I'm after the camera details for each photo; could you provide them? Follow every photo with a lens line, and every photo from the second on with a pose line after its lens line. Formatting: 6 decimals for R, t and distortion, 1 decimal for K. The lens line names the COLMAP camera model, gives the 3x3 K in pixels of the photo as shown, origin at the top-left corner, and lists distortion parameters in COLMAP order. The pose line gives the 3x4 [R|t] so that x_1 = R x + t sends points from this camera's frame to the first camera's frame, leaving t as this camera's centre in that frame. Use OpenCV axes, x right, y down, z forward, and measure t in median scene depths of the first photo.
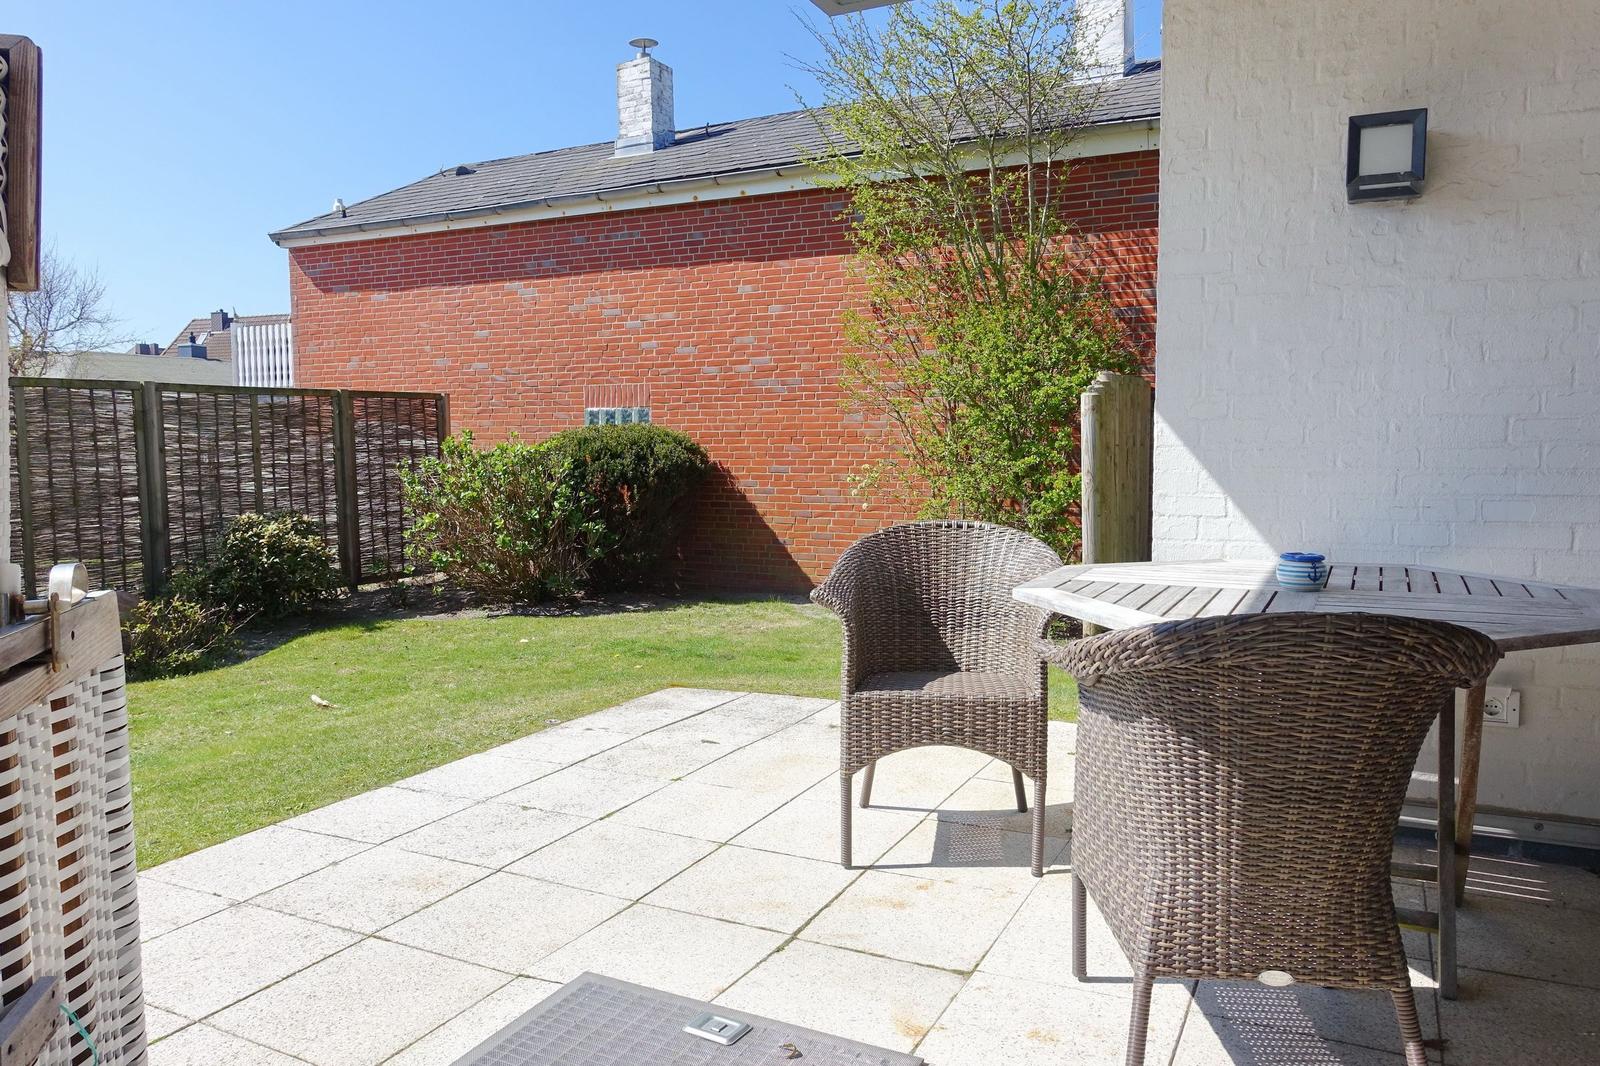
lens RADIAL K [[1166.1, 0, 812.4], [0, 1166.1, 534.5], [0, 0, 1]] dist [-0.003526, -0.001682]
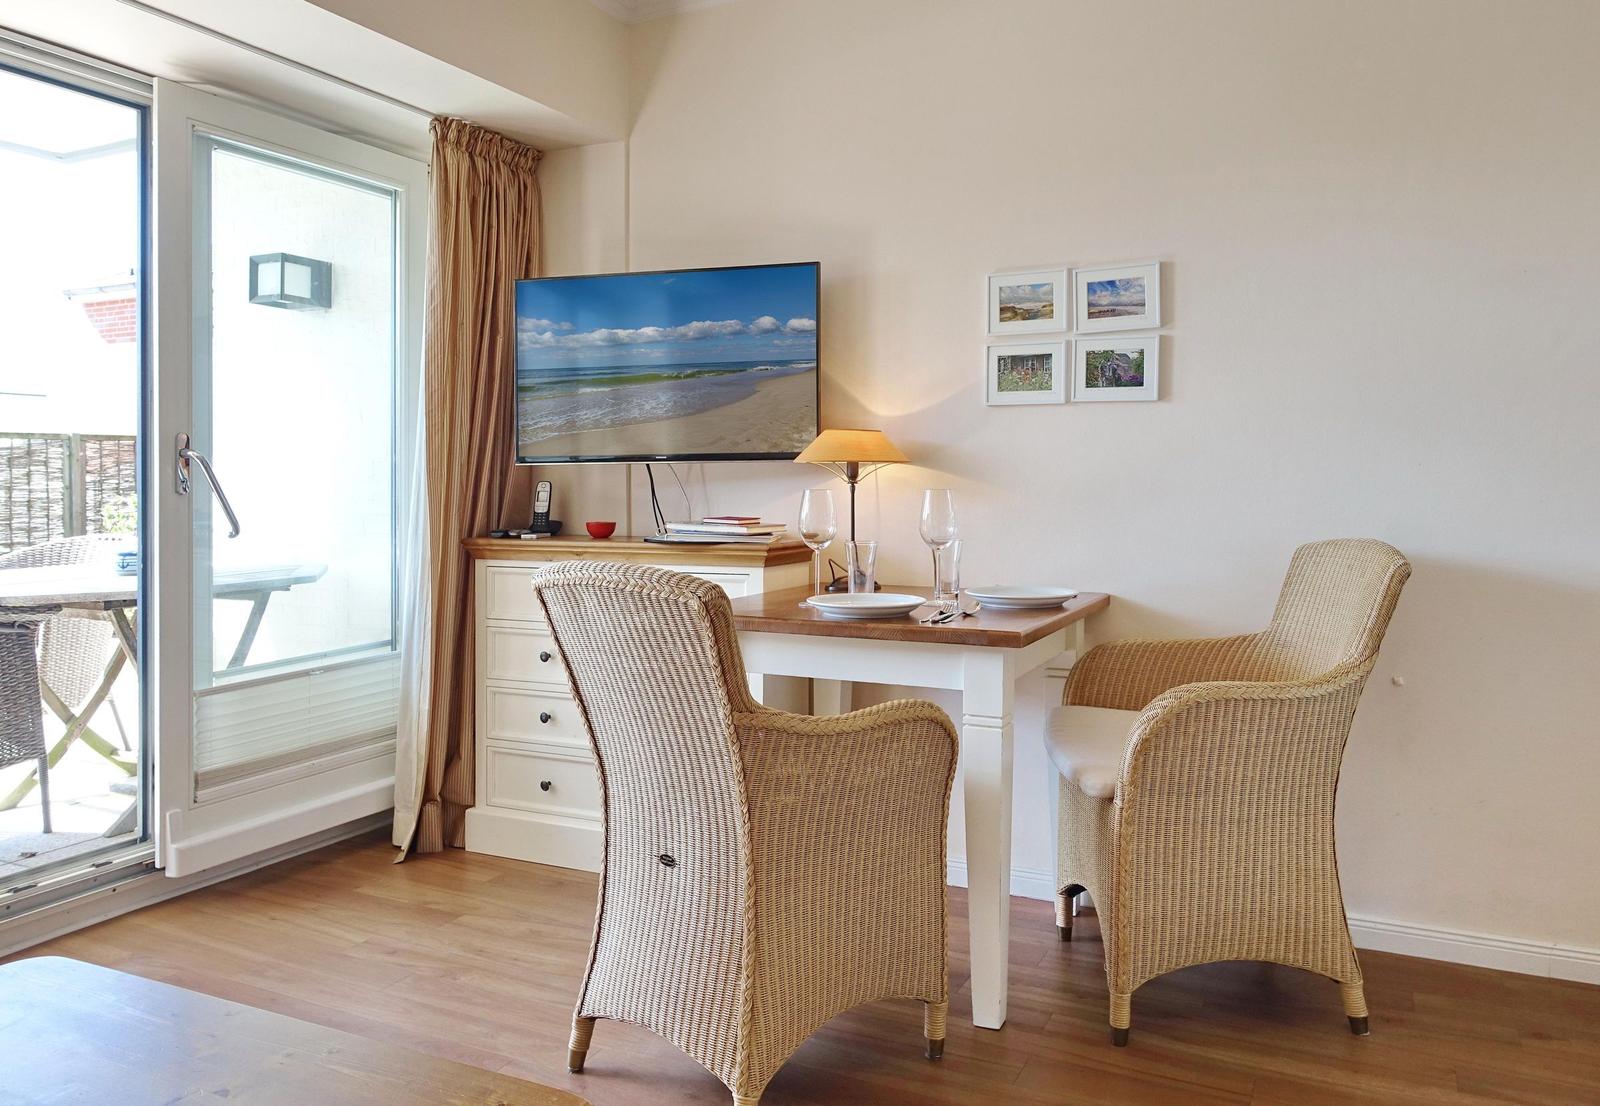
lens RADIAL K [[1188.6, 0, 839.5], [0, 1188.6, 493.0], [0, 0, 1]] dist [0.004347, -0.005302]
pose [[0.999895, -0.000050, 0.014503, 0.307380], [0.001078, 0.997484, -0.070879, 0.011871], [-0.014463, 0.070887, 0.997379, -0.125935]]
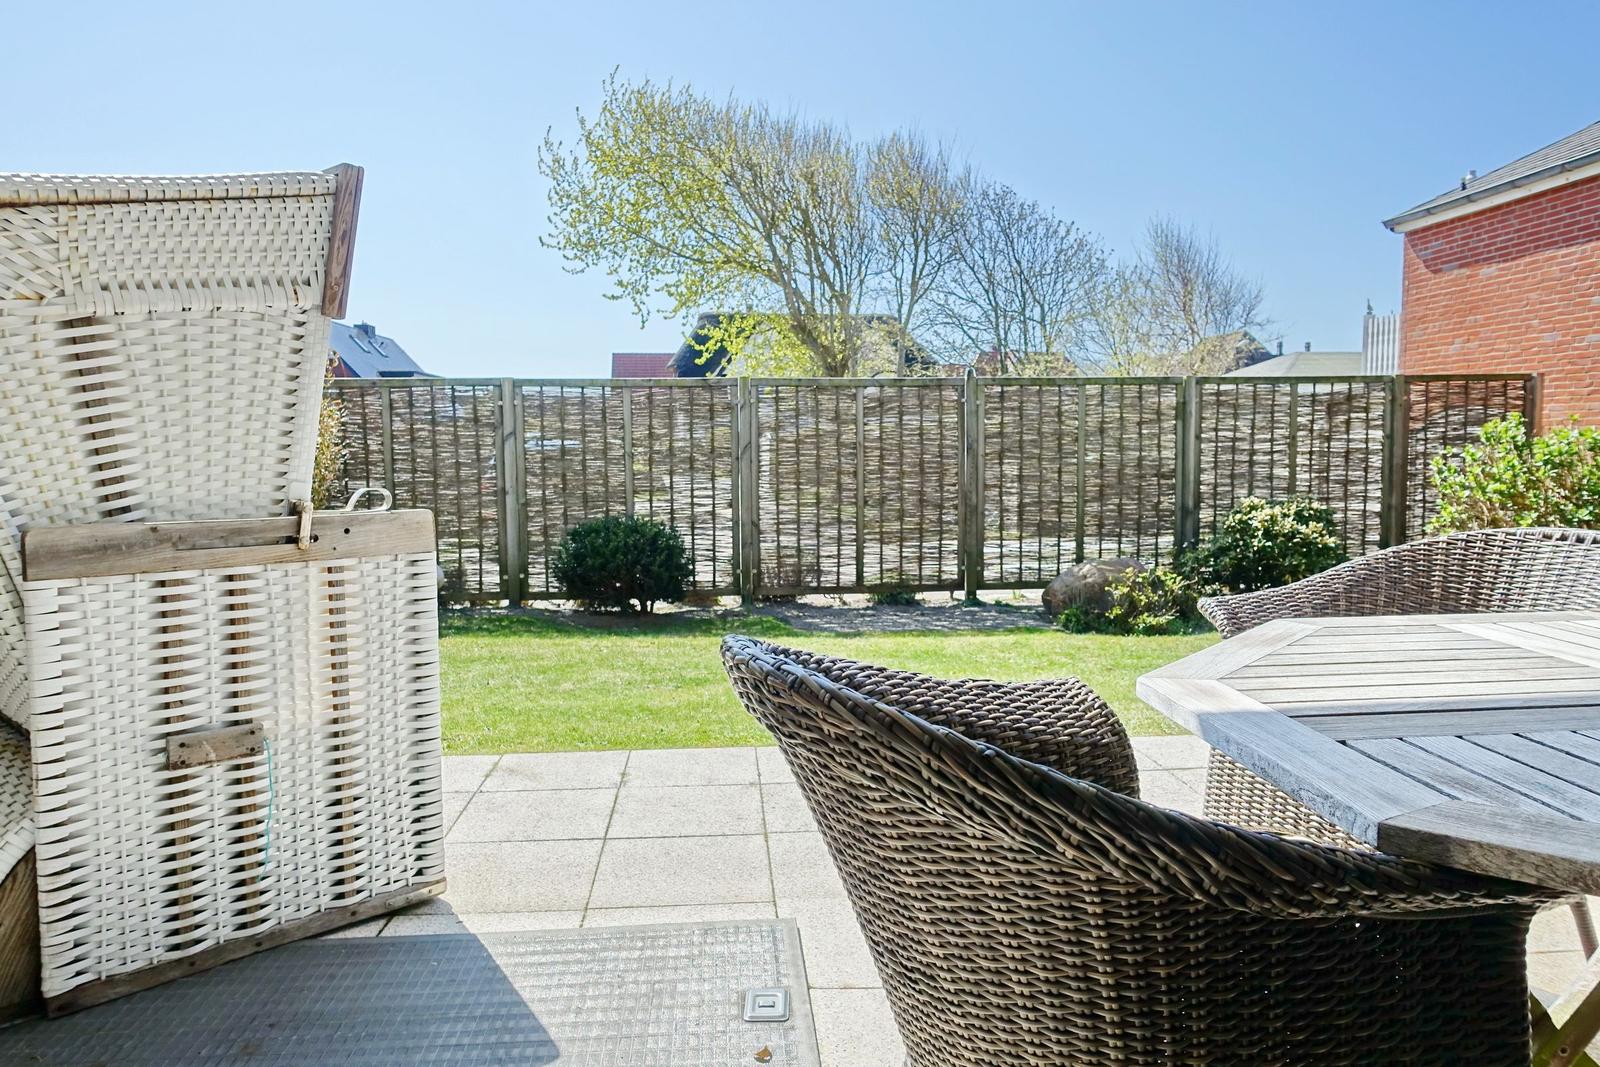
lens RADIAL K [[1106.0, 0, 758.9], [0, 1106.0, 521.0], [0, 0, 1]] dist [-0.000994, -0.000298]
pose [[0.491350, 0.063602, -0.868637, 0.139463], [-0.064090, 0.997267, 0.036768, -0.004022], [0.868601, 0.037605, 0.494083, 0.099625]]
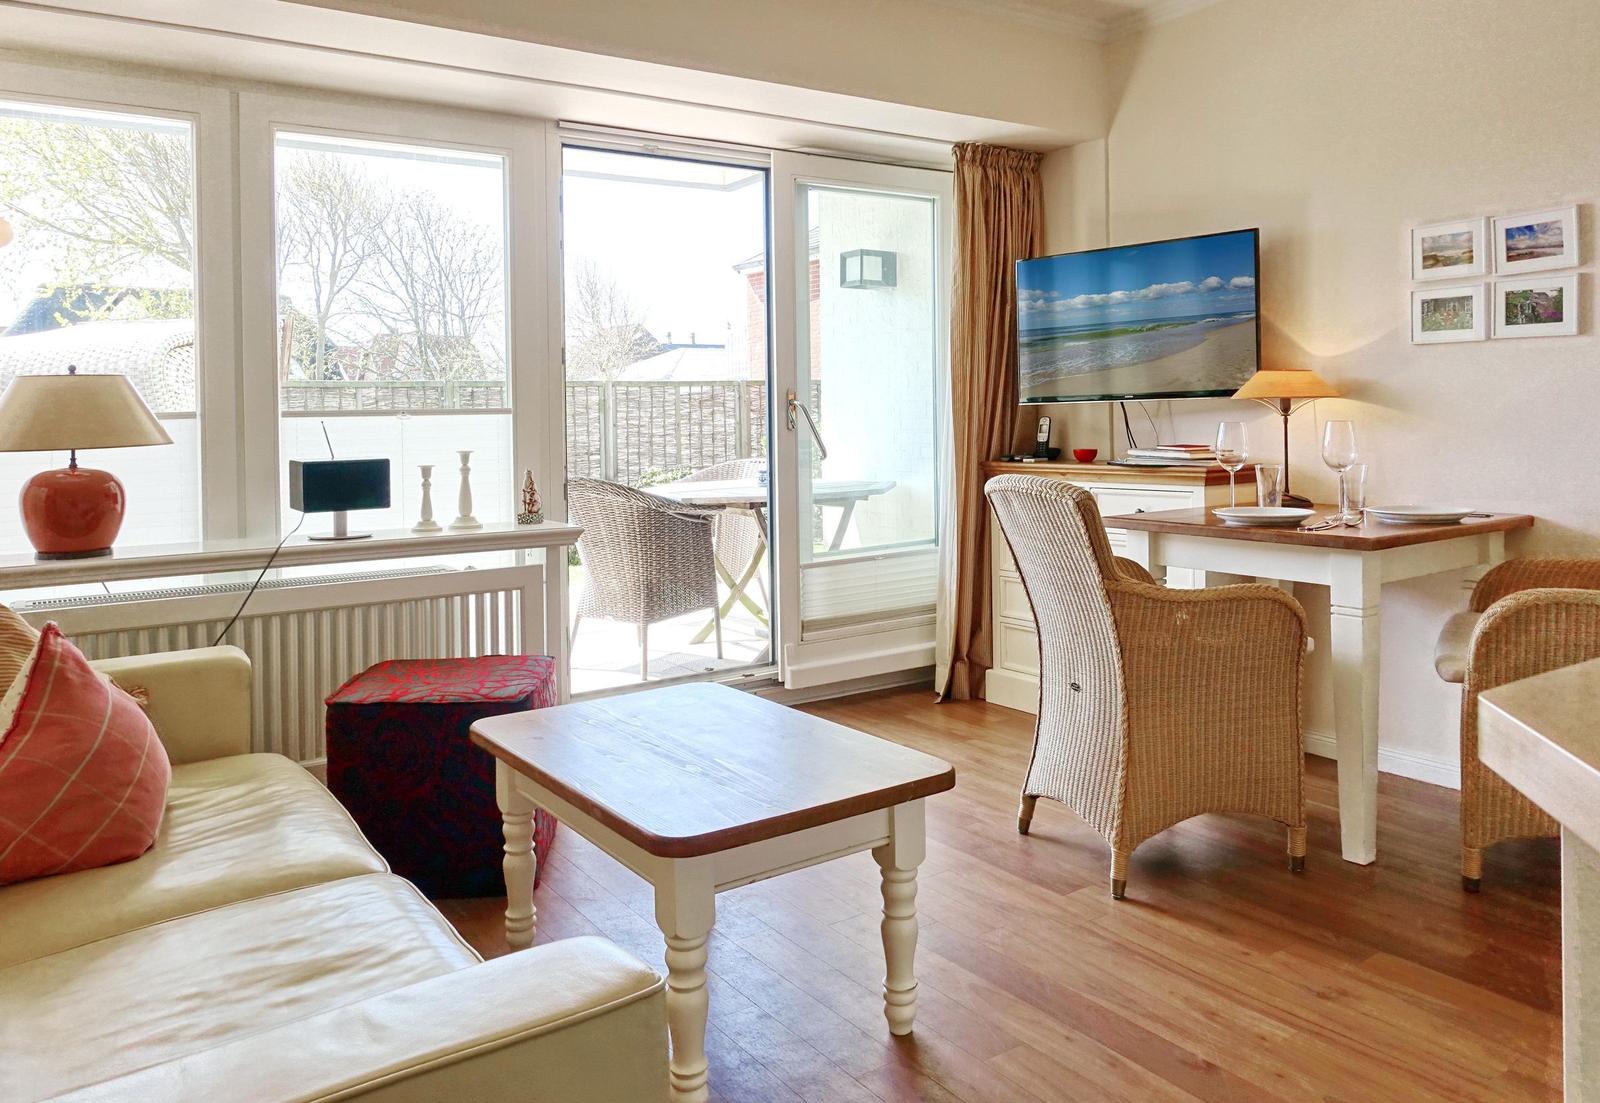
lens RADIAL K [[1190.8, 0, 803.8], [0, 1190.8, 427.7], [0, 0, 1]] dist [-0.001415, 0.007952]
pose [[0.872596, -0.009002, -0.488360, 0.362748], [-0.023400, 0.997912, -0.060205, 0.016187], [0.487883, 0.063963, 0.870563, -0.202601]]
